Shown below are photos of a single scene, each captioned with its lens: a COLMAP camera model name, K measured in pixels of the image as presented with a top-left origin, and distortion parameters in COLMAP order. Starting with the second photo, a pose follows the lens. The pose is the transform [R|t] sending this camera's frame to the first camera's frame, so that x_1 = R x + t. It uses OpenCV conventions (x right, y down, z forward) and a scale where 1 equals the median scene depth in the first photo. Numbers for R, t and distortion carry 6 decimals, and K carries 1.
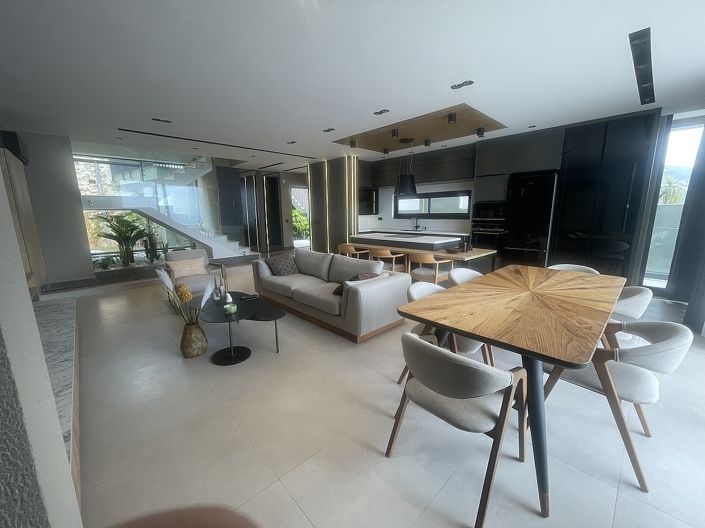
lens RADIAL K [[282.7, 0, 348.1], [0, 282.7, 266.4], [0, 0, 1]] dist [0.001802, -0.000368]
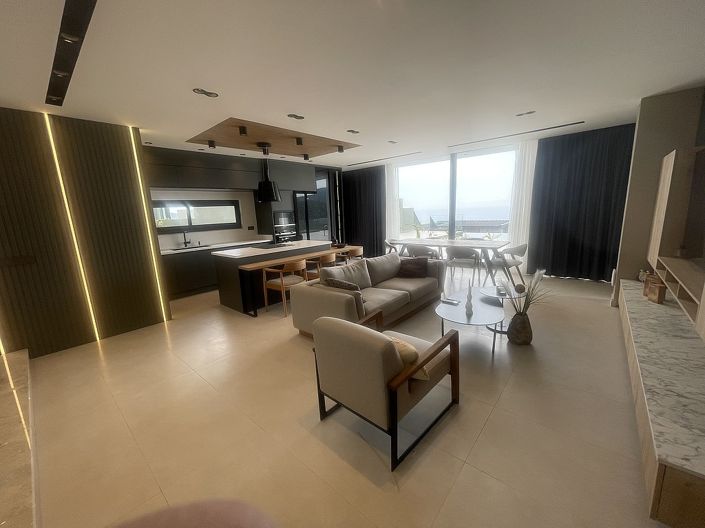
lens RADIAL K [[282.7, 0, 348.1], [0, 282.7, 266.4], [0, 0, 1]] dist [0.001802, -0.000368]
pose [[-0.098144, -0.174046, 0.979834, -0.715066], [0.225500, 0.955089, 0.192238, -0.159224], [-0.969287, 0.239820, -0.054489, 0.779302]]
